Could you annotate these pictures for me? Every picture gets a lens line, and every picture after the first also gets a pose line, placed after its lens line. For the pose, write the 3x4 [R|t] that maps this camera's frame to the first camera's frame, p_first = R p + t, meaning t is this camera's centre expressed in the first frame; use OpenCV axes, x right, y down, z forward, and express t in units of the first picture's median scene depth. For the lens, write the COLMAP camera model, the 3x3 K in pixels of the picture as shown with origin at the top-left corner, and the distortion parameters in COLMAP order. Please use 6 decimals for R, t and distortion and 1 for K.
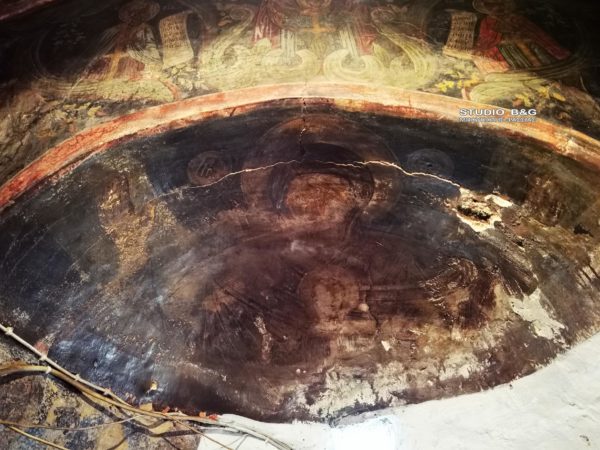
lens RADIAL K [[482.2, 0, 306.1], [0, 482.2, 222.2], [0, 0, 1]] dist [0.018024, -0.017474]
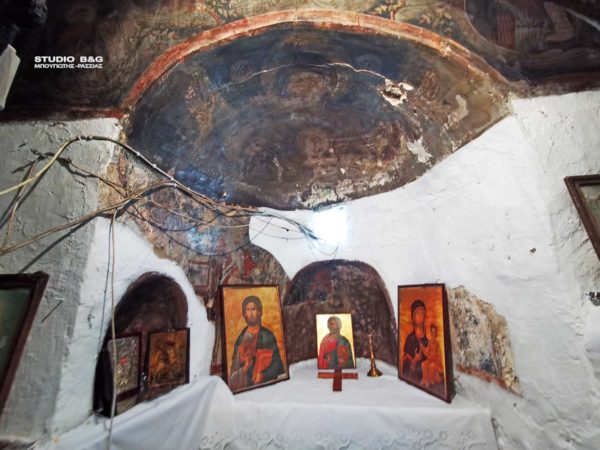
lens RADIAL K [[298.3, 0, 298.8], [0, 298.3, 227.5], [0, 0, 1]] dist [0.001808, 0.011583]
pose [[0.999541, -0.028164, -0.011154, -0.001481], [0.030279, 0.918188, 0.394986, -0.011885], [-0.000883, -0.395142, 0.918620, -0.211368]]
